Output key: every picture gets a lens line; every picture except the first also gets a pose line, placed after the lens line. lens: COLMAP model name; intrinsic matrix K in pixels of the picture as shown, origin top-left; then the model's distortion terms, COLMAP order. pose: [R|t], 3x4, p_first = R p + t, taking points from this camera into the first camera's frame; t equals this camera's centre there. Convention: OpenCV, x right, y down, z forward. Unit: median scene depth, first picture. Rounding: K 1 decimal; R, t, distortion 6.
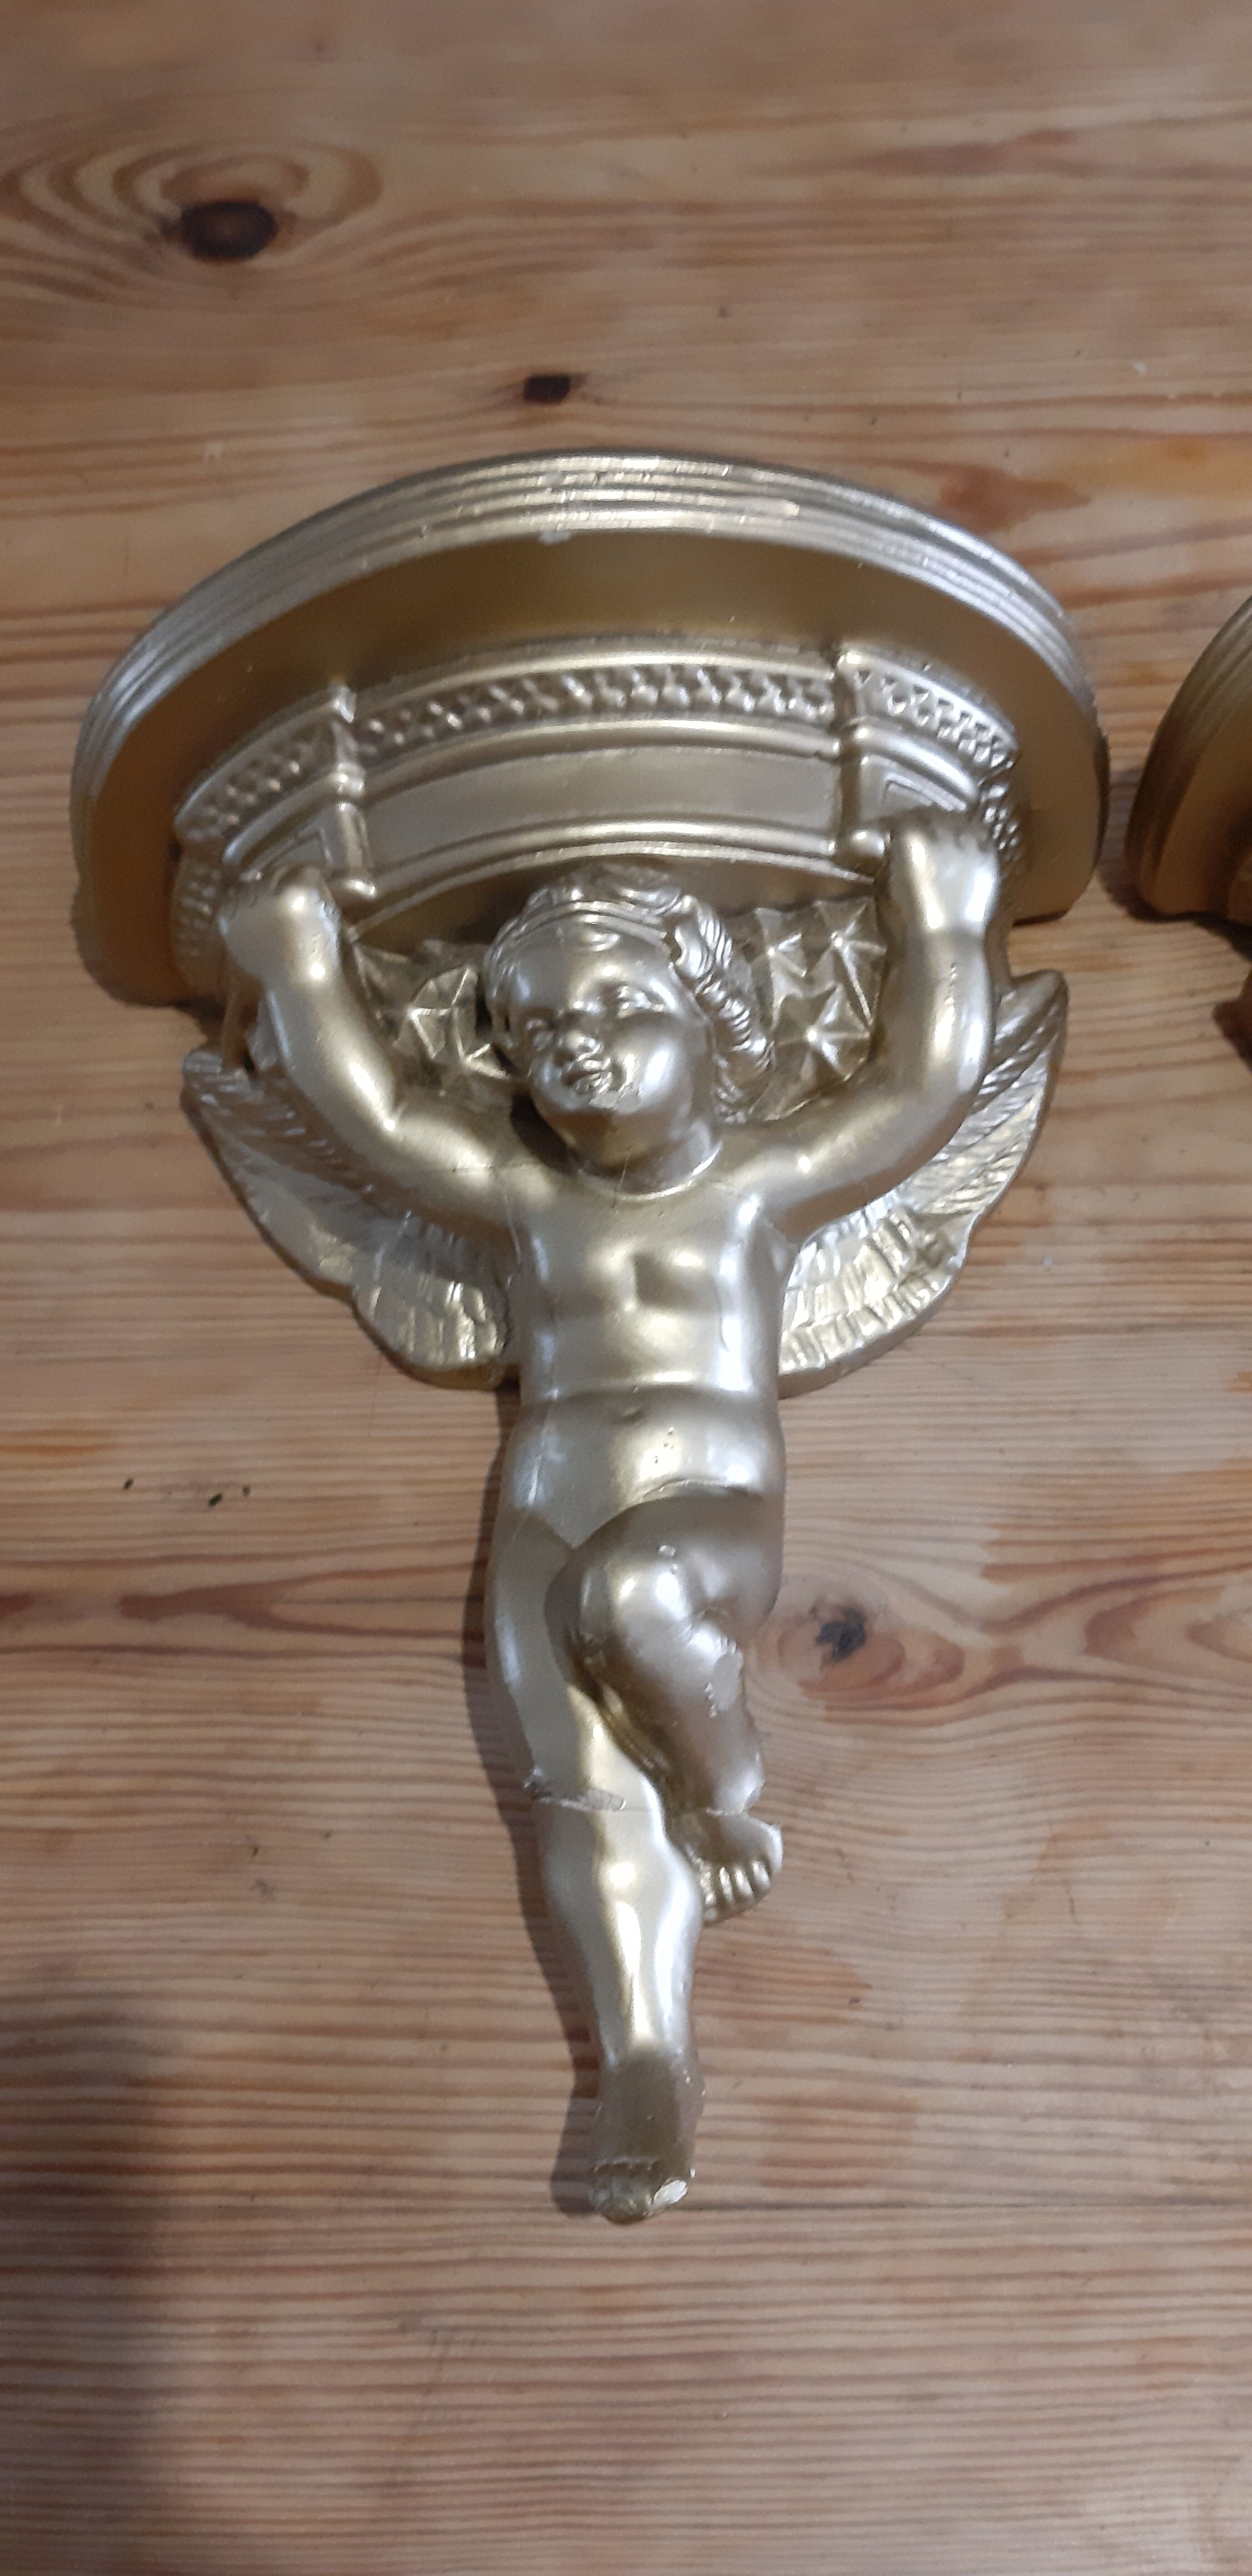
lens RADIAL K [[1997.9, 0, 667.1], [0, 1997.9, 1295.8], [0, 0, 1]] dist [0.077068, -0.159793]
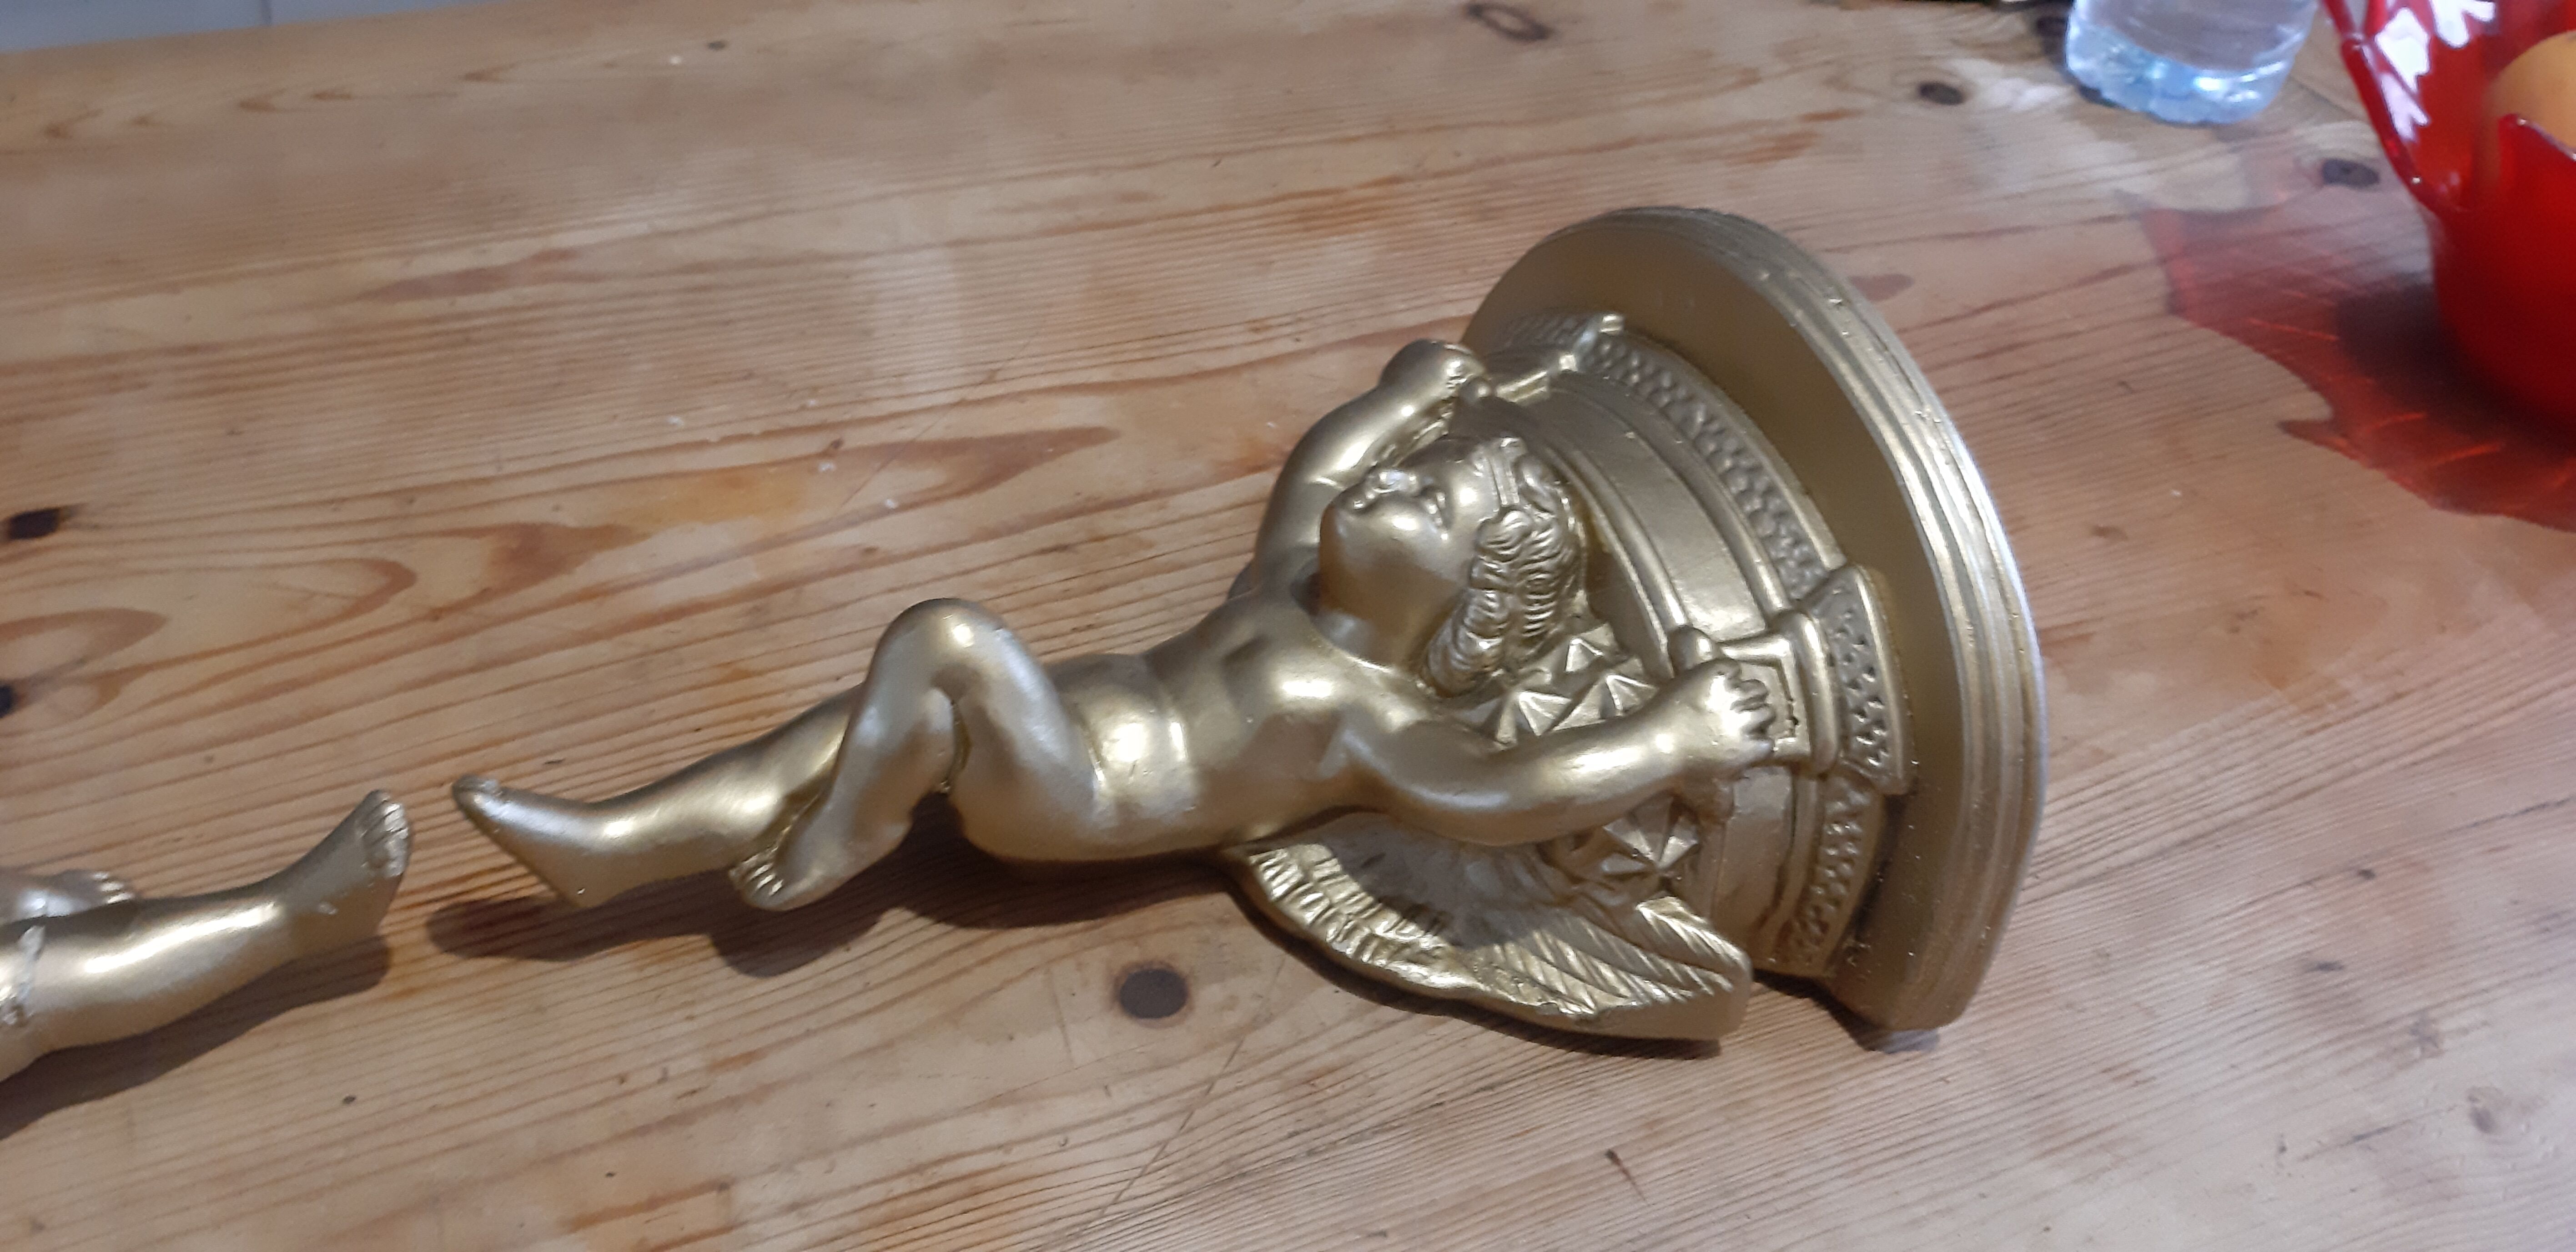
lens RADIAL K [[1997.9, 0, 1282.2], [0, 1997.9, 627.8], [0, 0, 1]] dist [0.077068, -0.159793]
pose [[0.894655, -0.165913, 0.414808, 0.088885], [0.316097, 0.891218, -0.325290, 0.099507], [-0.315715, 0.422142, 0.849777, 0.081920]]
